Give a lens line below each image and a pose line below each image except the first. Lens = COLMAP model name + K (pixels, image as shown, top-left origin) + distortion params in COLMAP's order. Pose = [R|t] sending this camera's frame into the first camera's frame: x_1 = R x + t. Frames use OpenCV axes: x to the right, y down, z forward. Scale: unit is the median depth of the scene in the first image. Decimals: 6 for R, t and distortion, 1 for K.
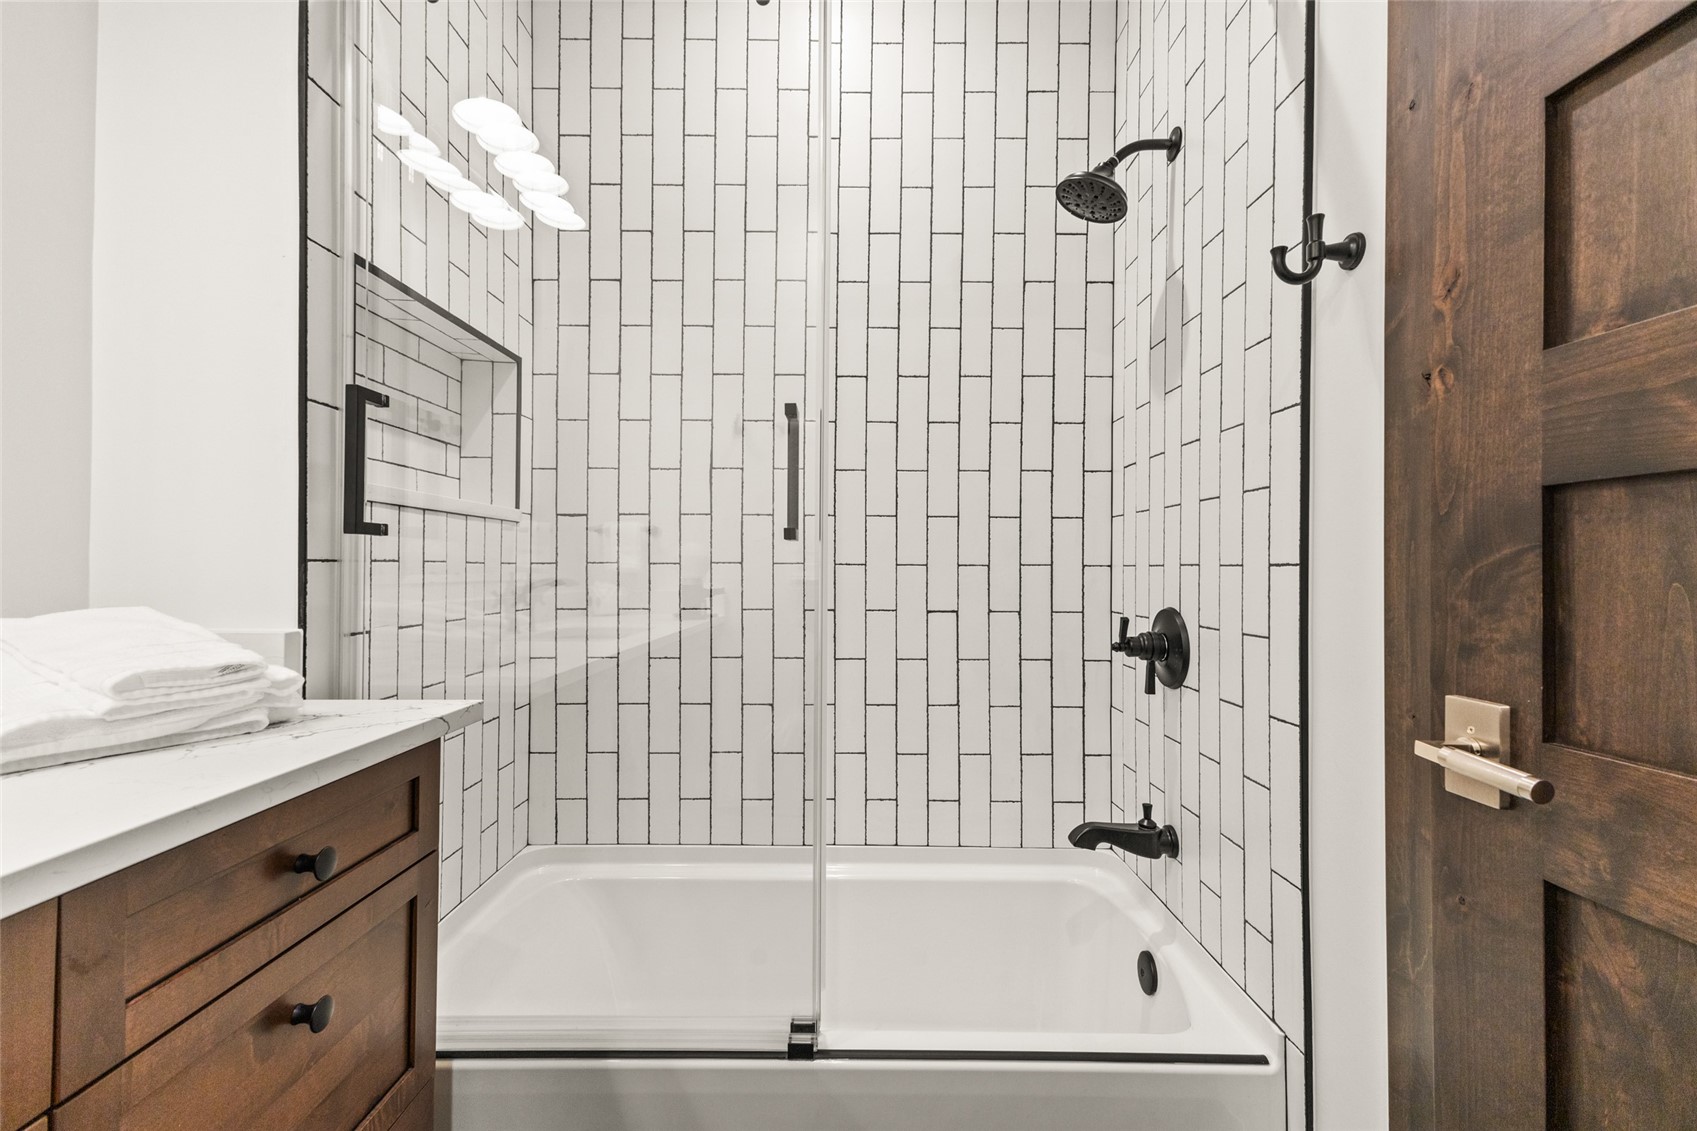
lens RADIAL K [[735.9, 0, 858.2], [0, 735.9, 570.5], [0, 0, 1]] dist [-0.002183, -0.002949]
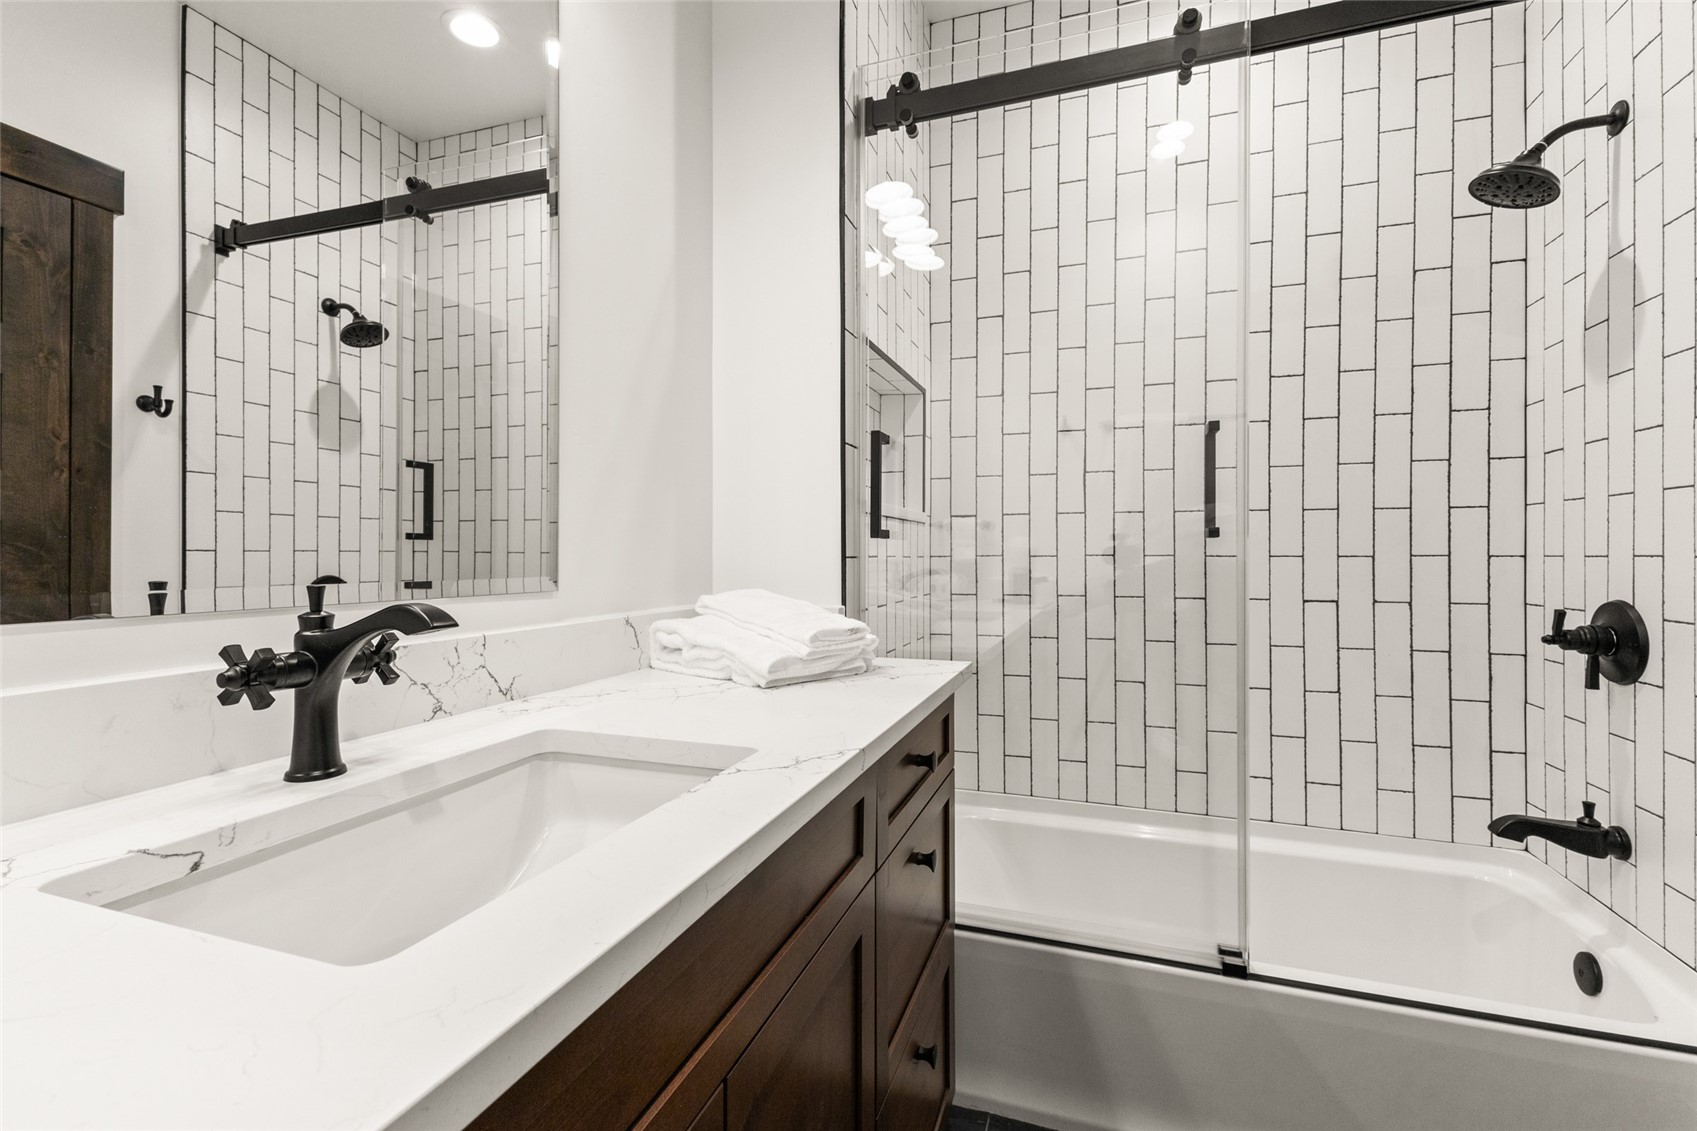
lens RADIAL K [[735.9, 0, 843.7], [0, 735.9, 559.4], [0, 0, 1]] dist [-0.002183, -0.002949]
pose [[0.939054, -0.003491, -0.343751, -0.168380], [0.004250, 0.999990, 0.001454, -0.007498], [0.343743, -0.002827, 0.939060, -0.209330]]
